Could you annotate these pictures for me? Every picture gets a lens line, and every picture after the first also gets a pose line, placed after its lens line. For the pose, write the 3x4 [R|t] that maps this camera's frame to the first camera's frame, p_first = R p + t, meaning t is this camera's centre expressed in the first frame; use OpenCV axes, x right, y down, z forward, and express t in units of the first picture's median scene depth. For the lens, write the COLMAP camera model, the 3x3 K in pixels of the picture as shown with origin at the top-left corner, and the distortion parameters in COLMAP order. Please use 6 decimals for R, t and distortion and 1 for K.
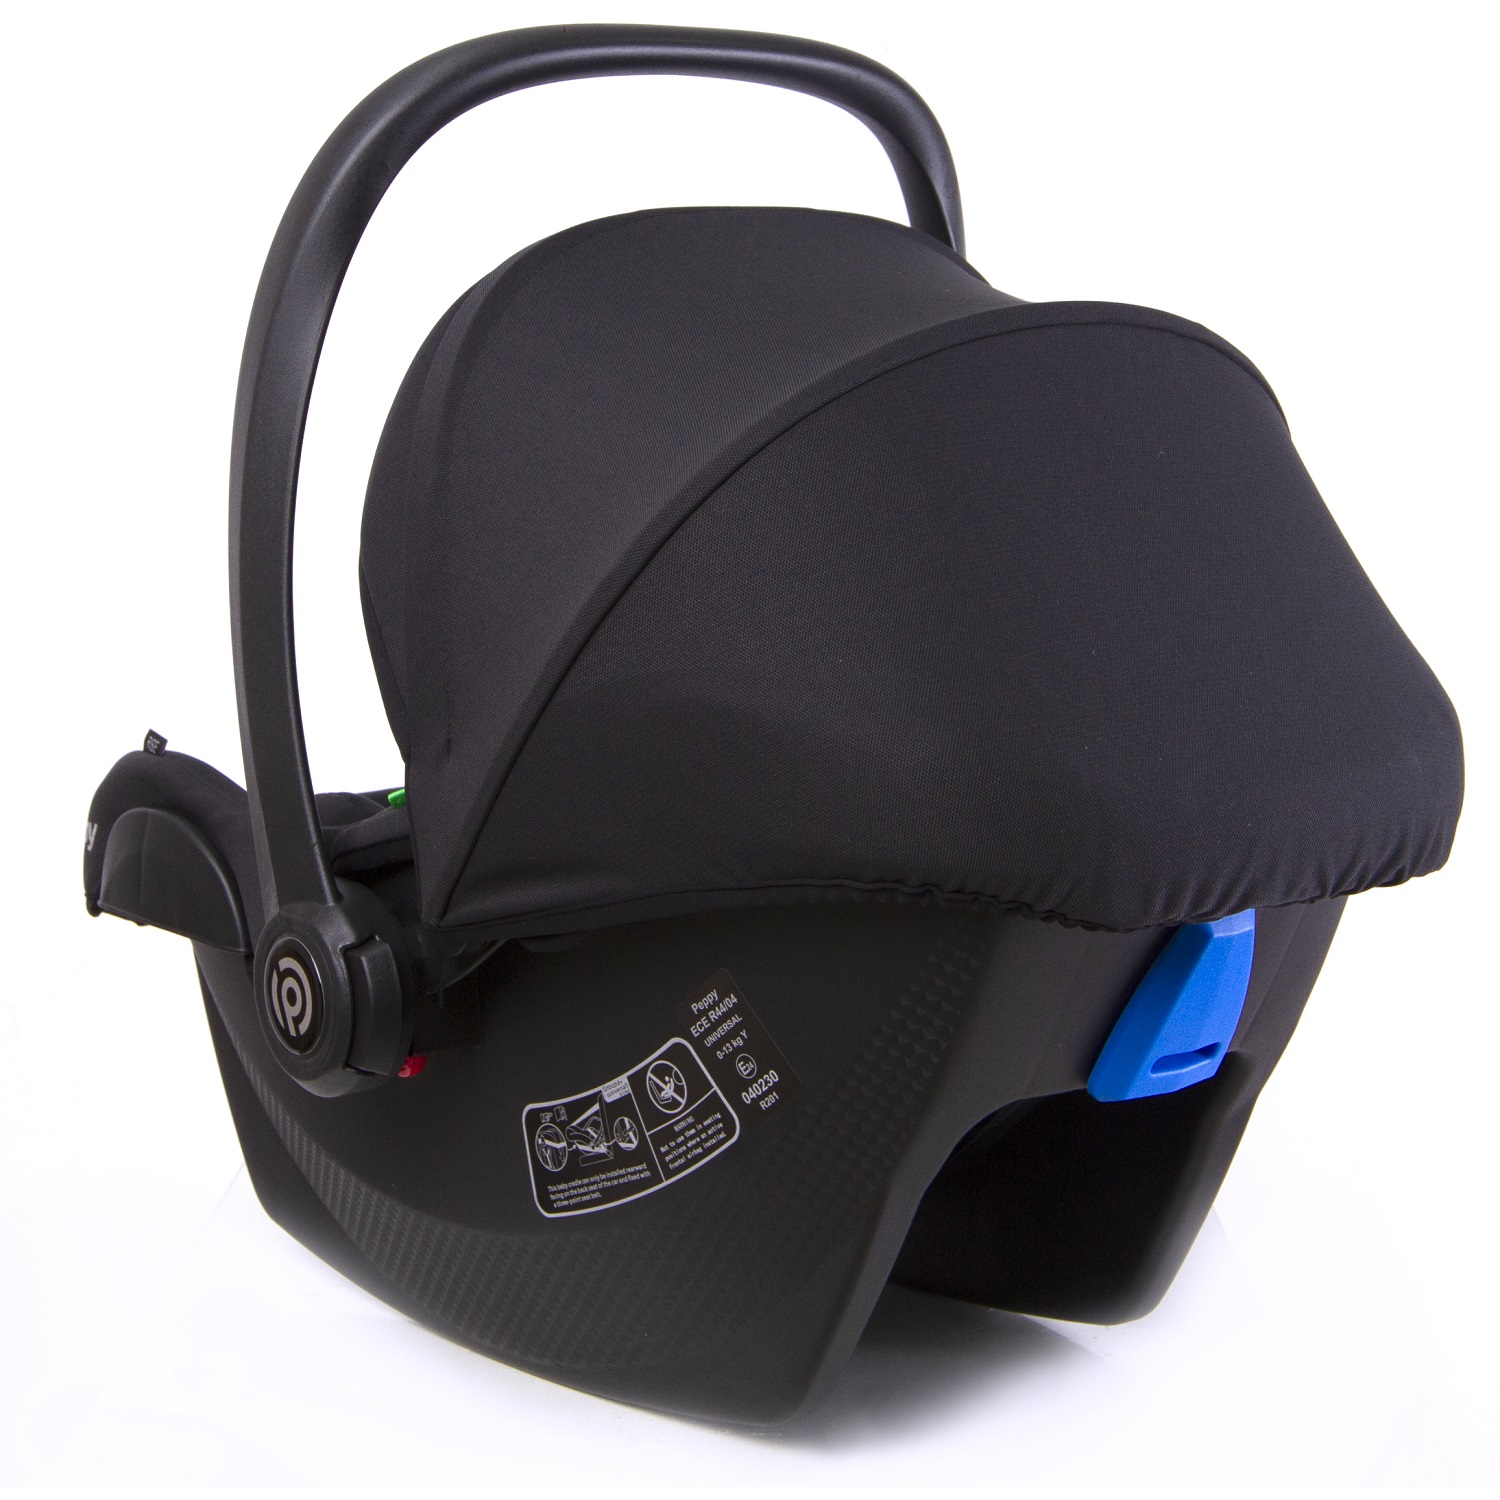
lens RADIAL K [[3266.5, 0, 751.0], [0, 3266.5, 749.1], [0, 0, 1]] dist [-0.124242, 0.000000]
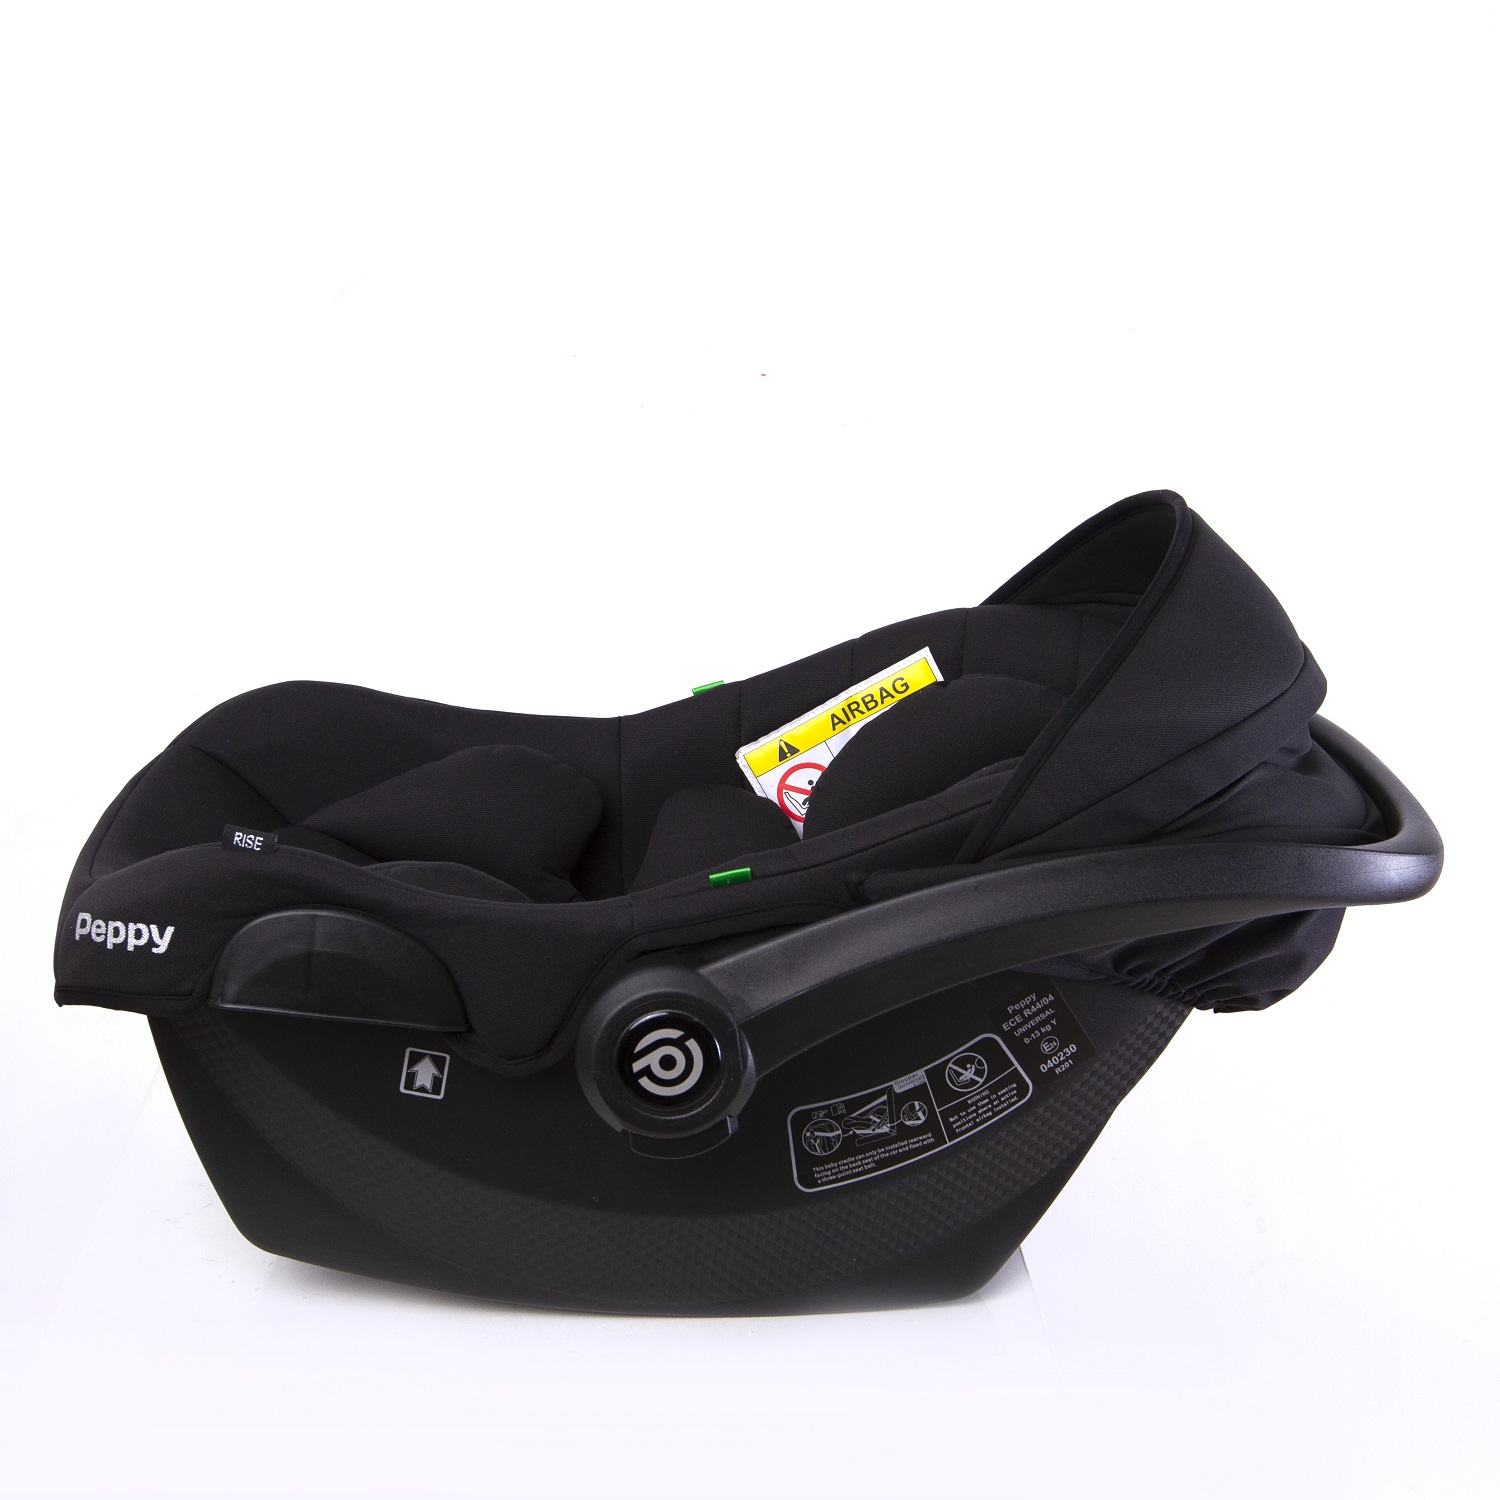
lens RADIAL K [[2962.5, 0, 734.3], [0, 2962.5, 878.8], [0, 0, 1]] dist [-0.095828, 0.000000]
pose [[0.619406, -0.188341, 0.762144, -0.927634], [0.025037, 0.975042, 0.220604, -0.221663], [-0.784671, -0.117562, 0.608663, 0.373279]]
